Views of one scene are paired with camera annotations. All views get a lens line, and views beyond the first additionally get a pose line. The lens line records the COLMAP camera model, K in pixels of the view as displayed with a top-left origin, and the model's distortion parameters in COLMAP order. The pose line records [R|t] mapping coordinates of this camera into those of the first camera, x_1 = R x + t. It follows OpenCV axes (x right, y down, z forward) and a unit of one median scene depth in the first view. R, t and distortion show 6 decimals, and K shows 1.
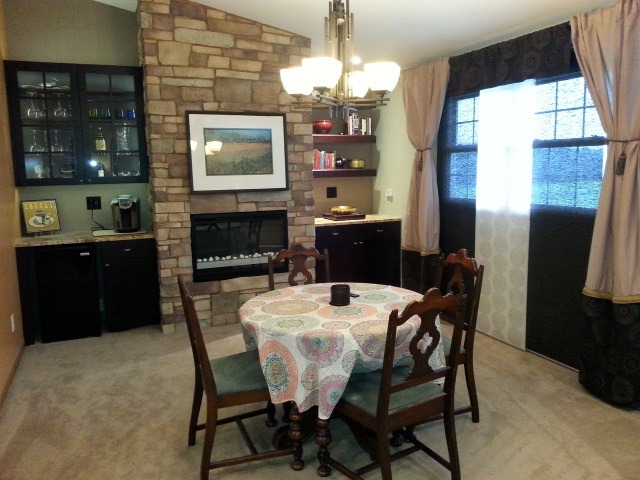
lens RADIAL K [[537.9, 0, 321.1], [0, 537.9, 240.8], [0, 0, 1]] dist [0.104903, -0.065220]
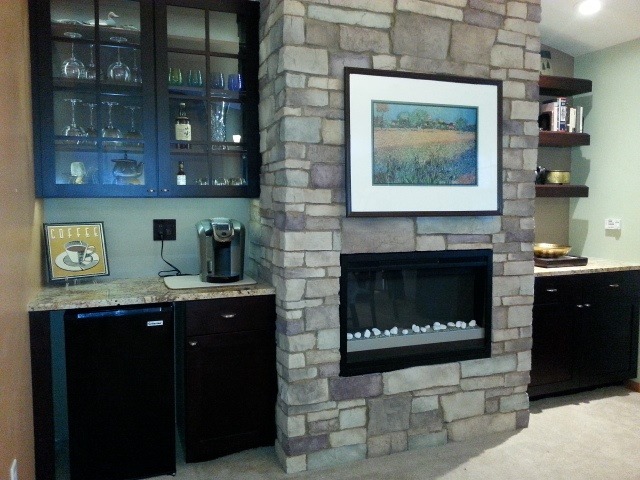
lens RADIAL K [[537.9, 0, 322.3], [0, 537.9, 241.5], [0, 0, 1]] dist [0.104903, -0.065220]
pose [[0.999550, 0.025477, -0.015828, -0.246827], [-0.026305, 0.998166, -0.054513, -0.030263], [0.014410, 0.054905, 0.998388, 0.436948]]
